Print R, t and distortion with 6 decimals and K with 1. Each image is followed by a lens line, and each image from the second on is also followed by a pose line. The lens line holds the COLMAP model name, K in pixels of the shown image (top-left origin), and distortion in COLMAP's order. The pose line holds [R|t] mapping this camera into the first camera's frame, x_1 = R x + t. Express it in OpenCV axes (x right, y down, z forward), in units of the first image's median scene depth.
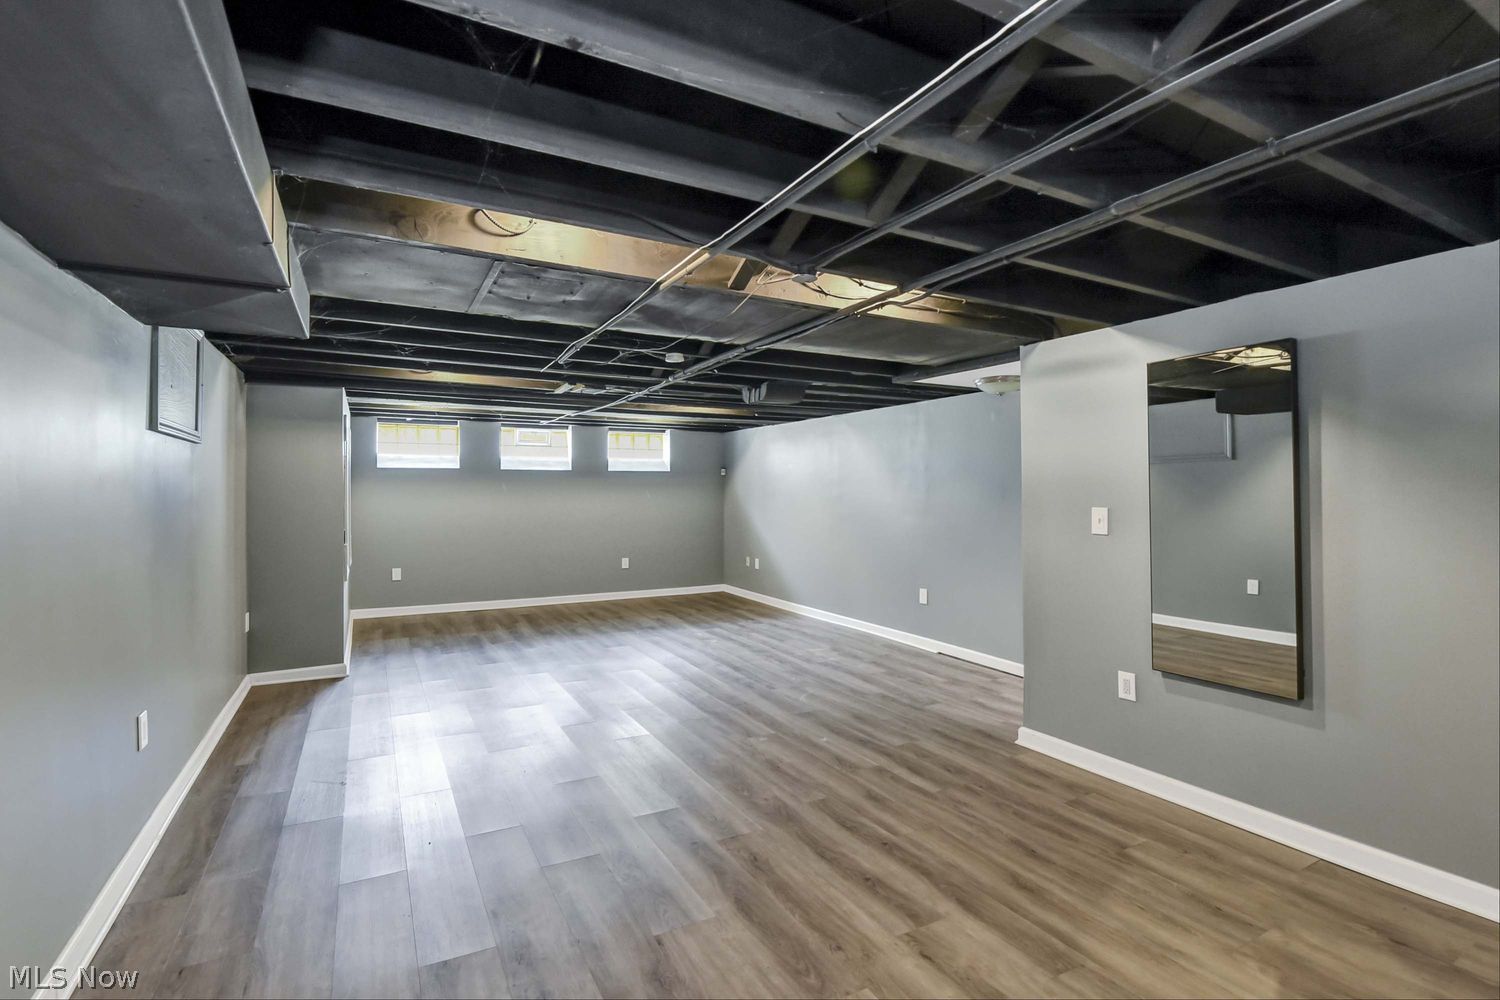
lens RADIAL K [[689.6, 0, 748.4], [0, 689.6, 495.9], [0, 0, 1]] dist [-0.002312, -0.008142]
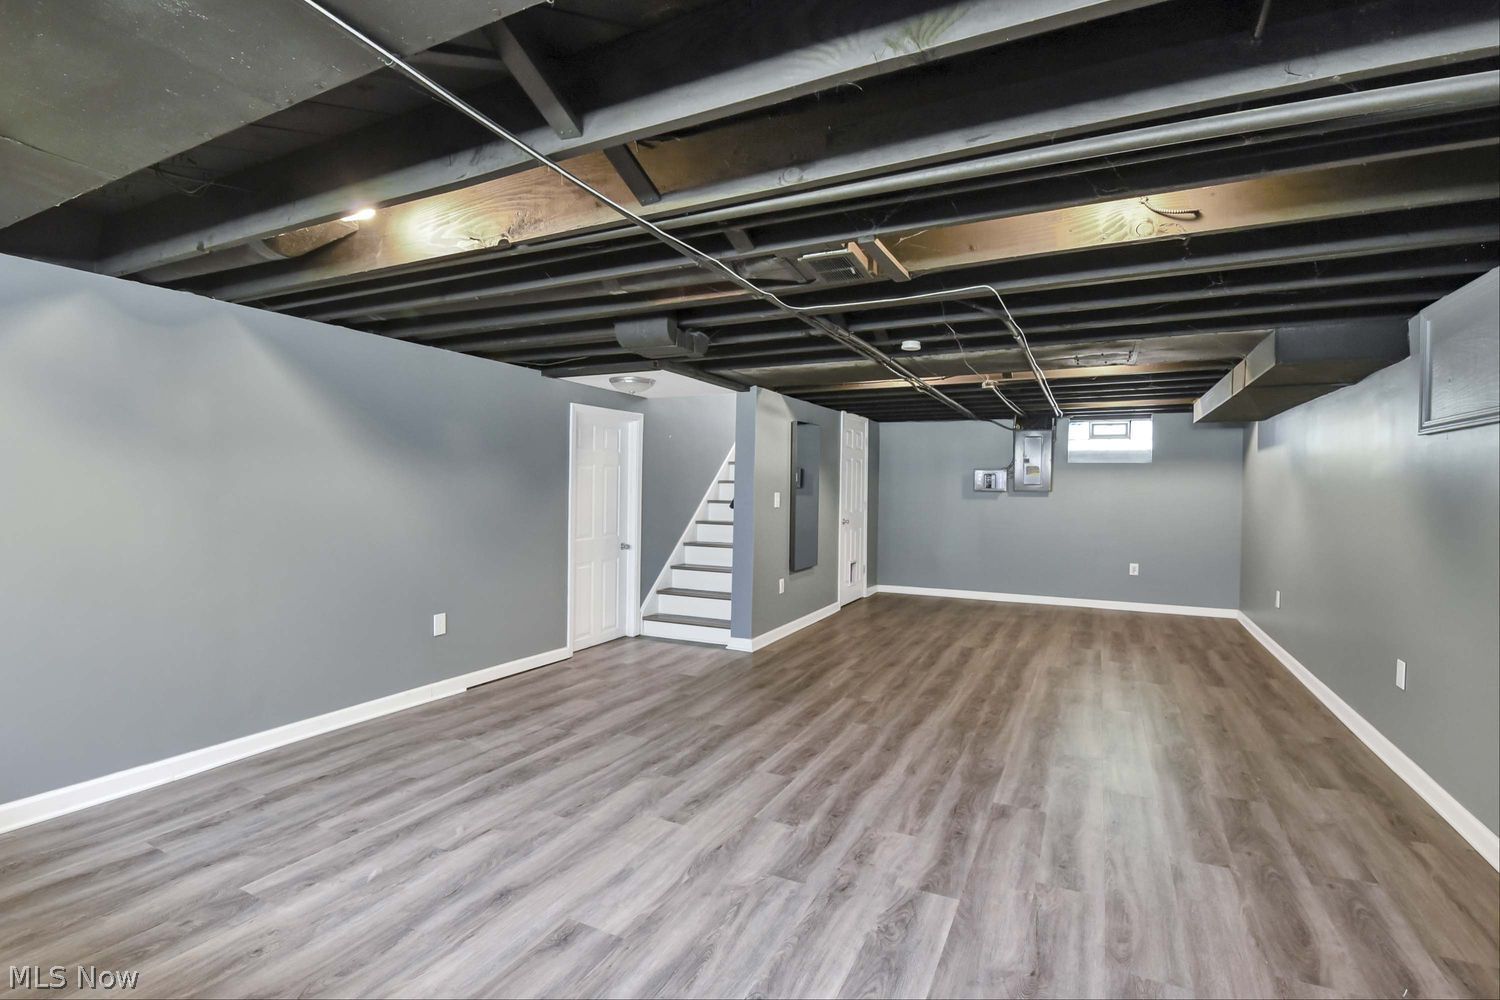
lens RADIAL K [[689.6, 0, 763.6], [0, 689.6, 492.8], [0, 0, 1]] dist [-0.002312, -0.008142]
pose [[-0.586880, -0.004324, 0.809662, -0.760041], [-0.006535, 0.999978, 0.000604, 0.012493], [-0.809648, -0.004937, -0.586896, 1.704188]]
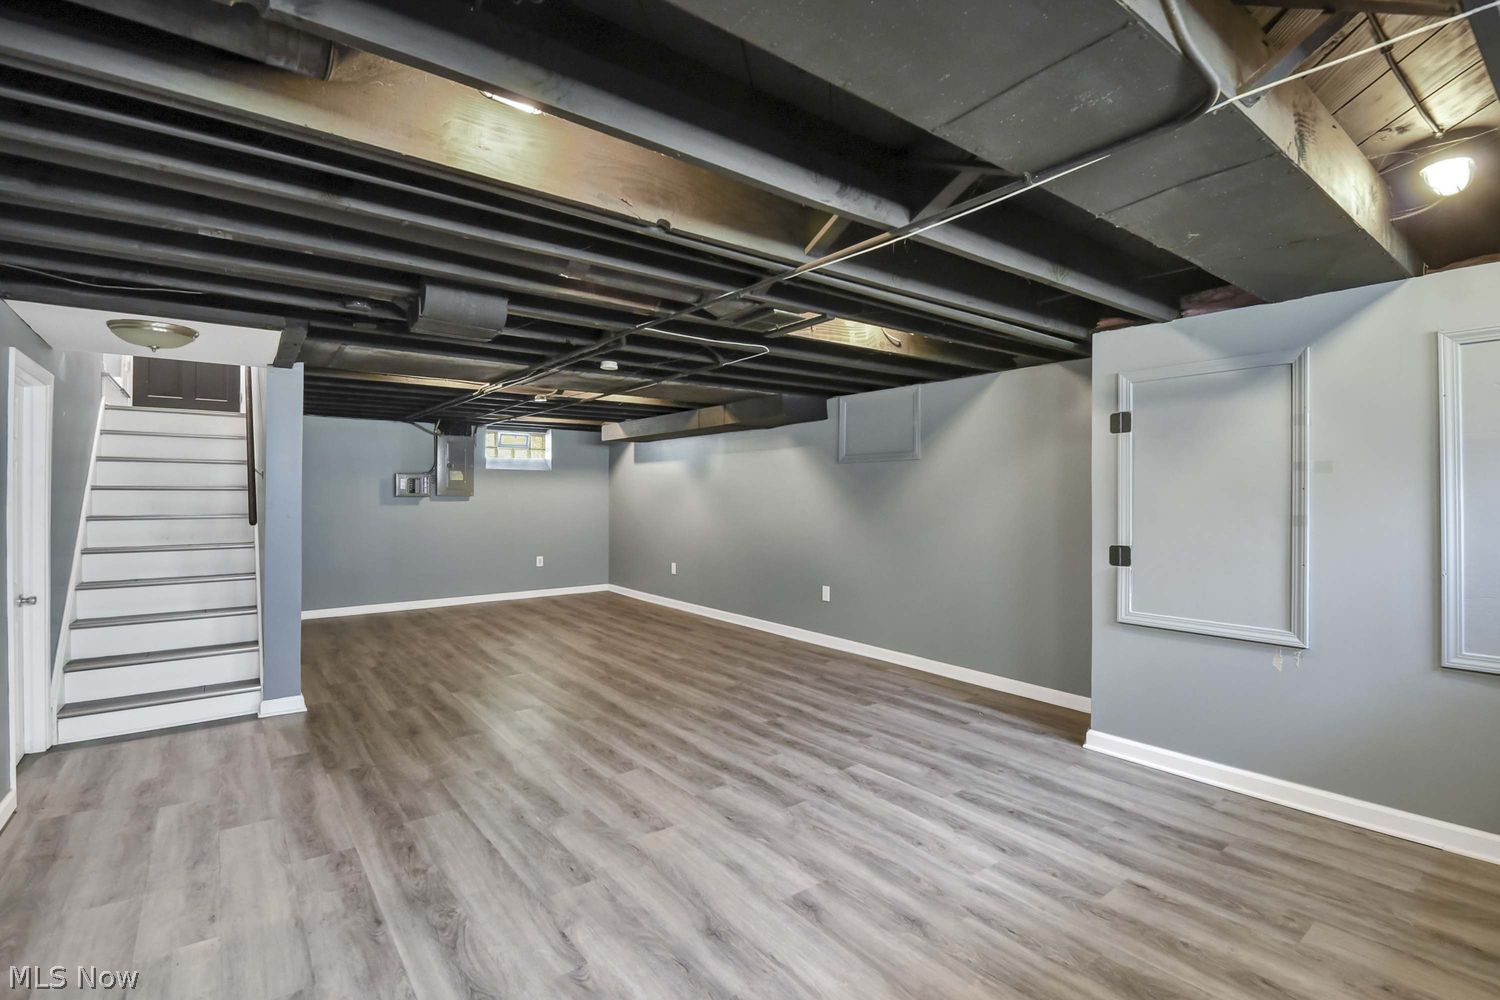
lens RADIAL K [[689.6, 0, 755.6], [0, 689.6, 496.5], [0, 0, 1]] dist [-0.002312, -0.008142]
pose [[-0.985287, 0.008819, -0.170681, -0.141750], [0.008235, 0.999958, 0.004128, 0.005915], [0.170710, 0.002661, -0.985318, 2.061382]]
